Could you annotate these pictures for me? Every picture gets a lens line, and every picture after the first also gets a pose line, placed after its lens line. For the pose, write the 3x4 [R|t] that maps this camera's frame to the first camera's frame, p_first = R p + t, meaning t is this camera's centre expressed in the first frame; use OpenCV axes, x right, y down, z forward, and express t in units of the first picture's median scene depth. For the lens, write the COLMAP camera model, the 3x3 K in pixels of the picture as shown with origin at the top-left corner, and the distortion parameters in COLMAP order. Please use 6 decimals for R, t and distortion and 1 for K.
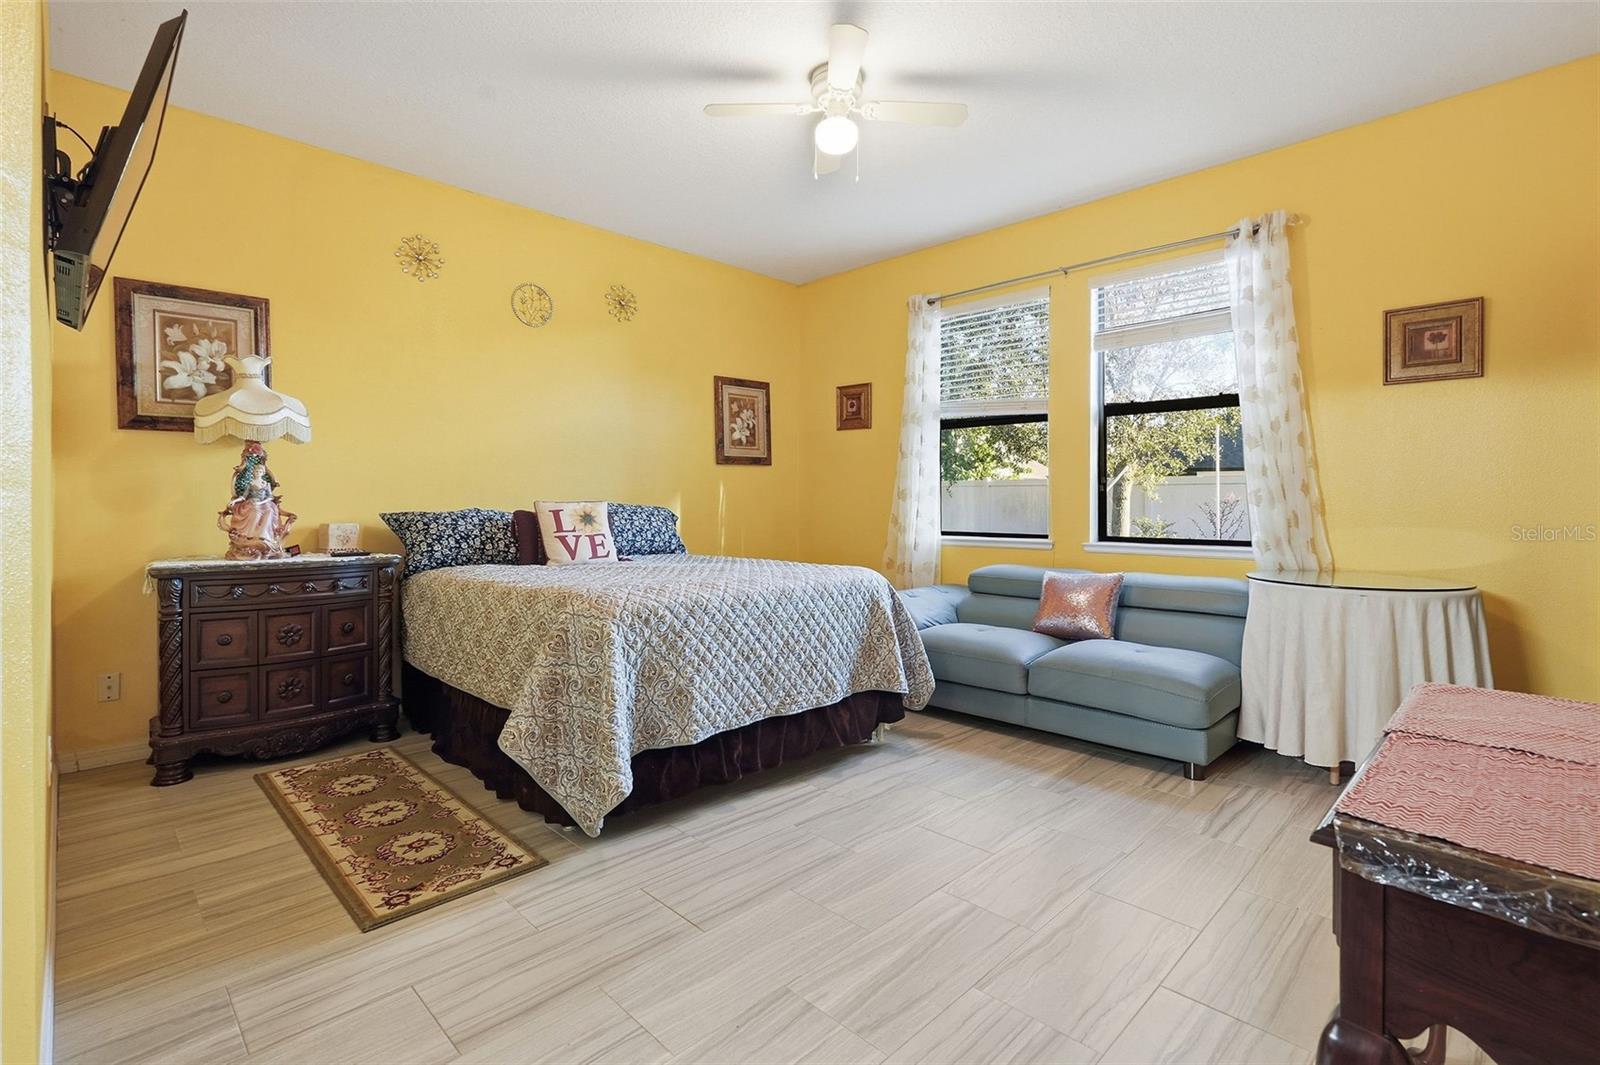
lens RADIAL K [[736.1, 0, 832.9], [0, 736.1, 504.0], [0, 0, 1]] dist [-0.010770, 0.002271]
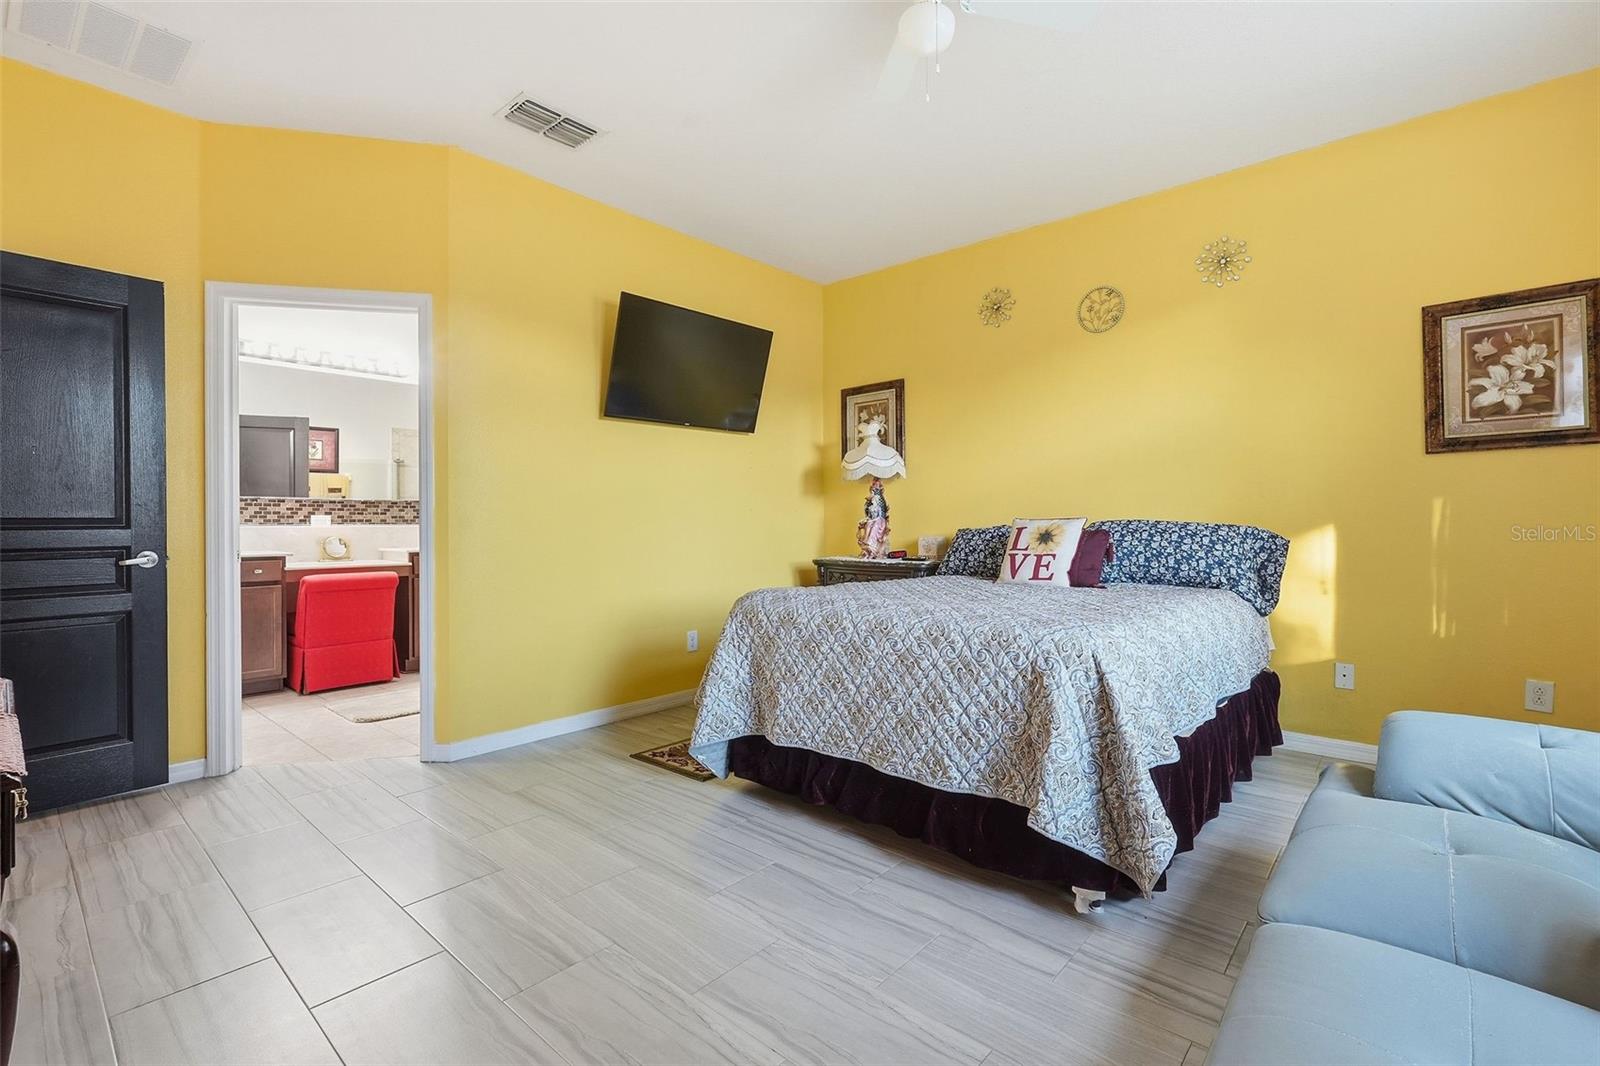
lens RADIAL K [[736.1, 0, 801.7], [0, 736.1, 531.6], [0, 0, 1]] dist [-0.010770, 0.002271]
pose [[0.035083, 0.010974, -0.999324, 0.697503], [0.000294, 0.999940, 0.010991, 0.003126], [0.999384, -0.000680, 0.035078, 0.793446]]
